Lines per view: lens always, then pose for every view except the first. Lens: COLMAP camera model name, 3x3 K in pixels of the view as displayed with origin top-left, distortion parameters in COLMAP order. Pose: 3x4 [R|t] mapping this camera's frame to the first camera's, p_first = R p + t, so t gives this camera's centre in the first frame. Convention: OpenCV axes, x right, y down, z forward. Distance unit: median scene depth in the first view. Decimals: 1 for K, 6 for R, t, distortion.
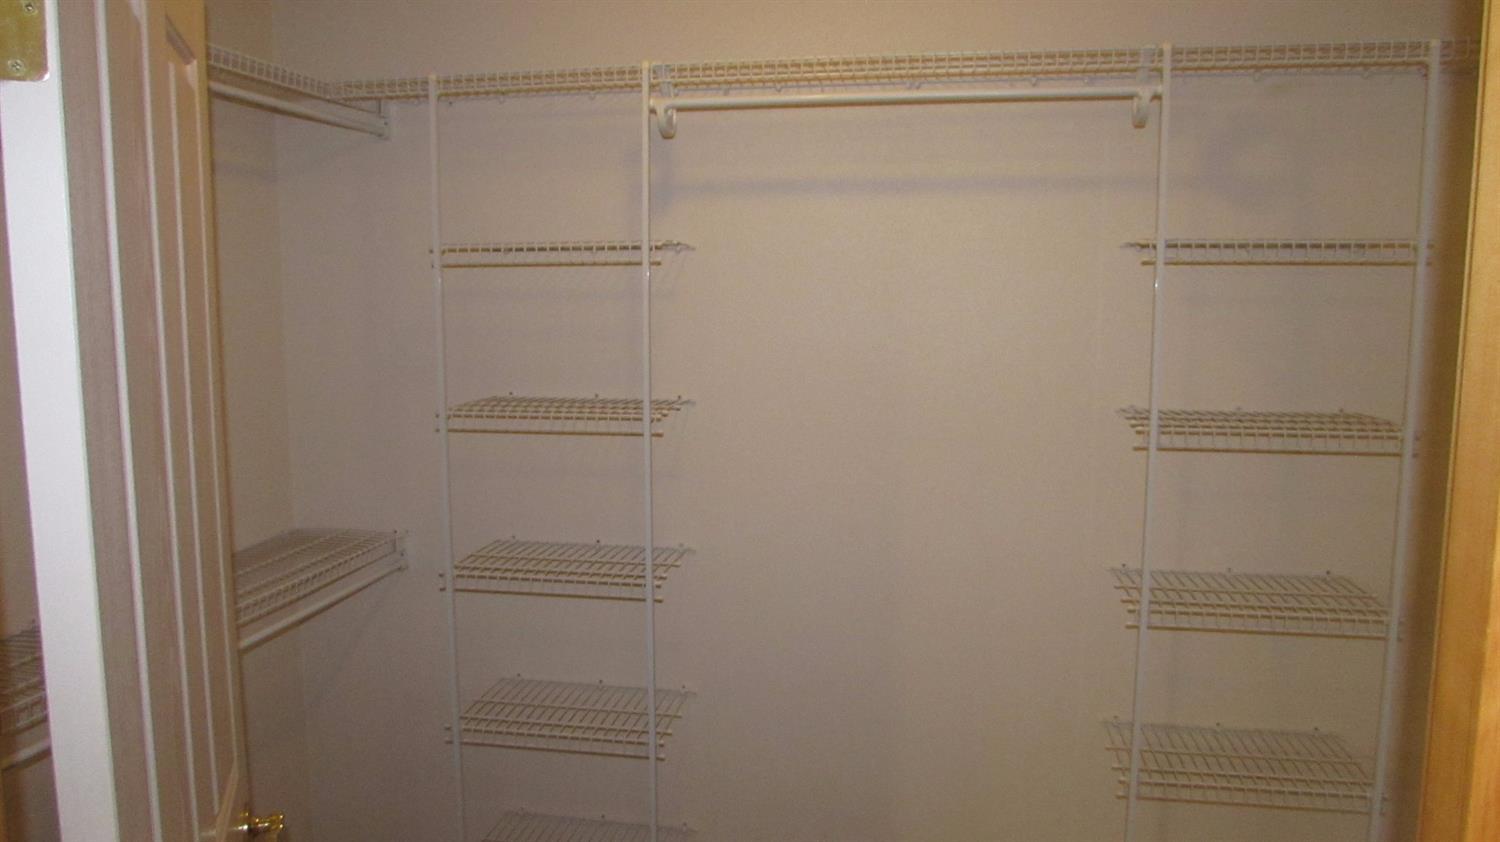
lens RADIAL K [[1120.2, 0, 769.2], [0, 1120.2, 425.9], [0, 0, 1]] dist [-0.076256, 0.039591]
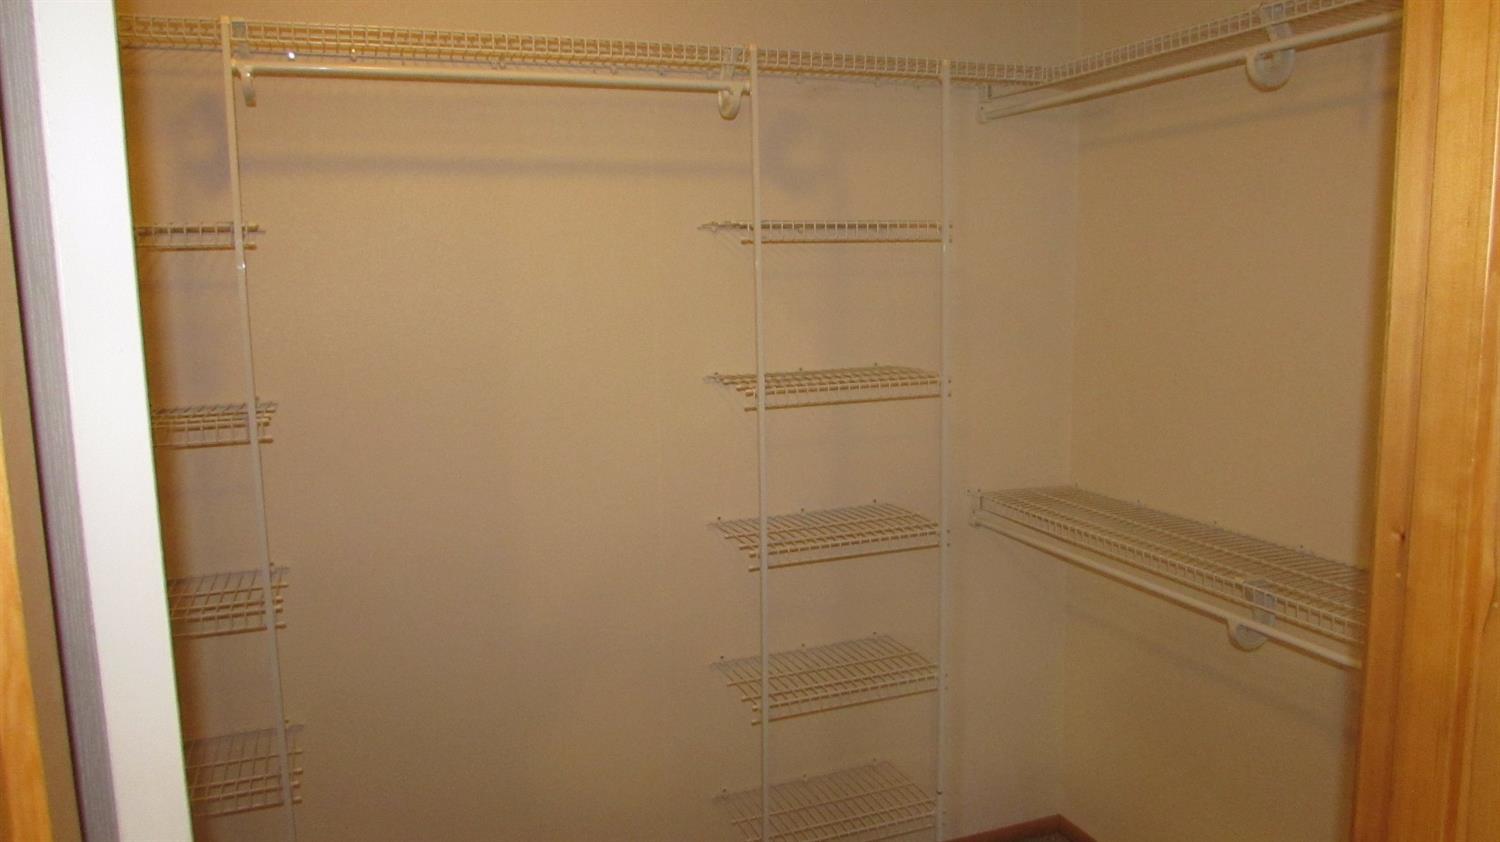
lens RADIAL K [[1120.2, 0, 769.2], [0, 1120.2, 425.9], [0, 0, 1]] dist [-0.076256, 0.039591]
pose [[0.830942, -0.091985, 0.548703, -0.255279], [0.083666, 0.995682, 0.040215, -0.006172], [-0.550033, 0.012492, 0.835050, 0.050801]]
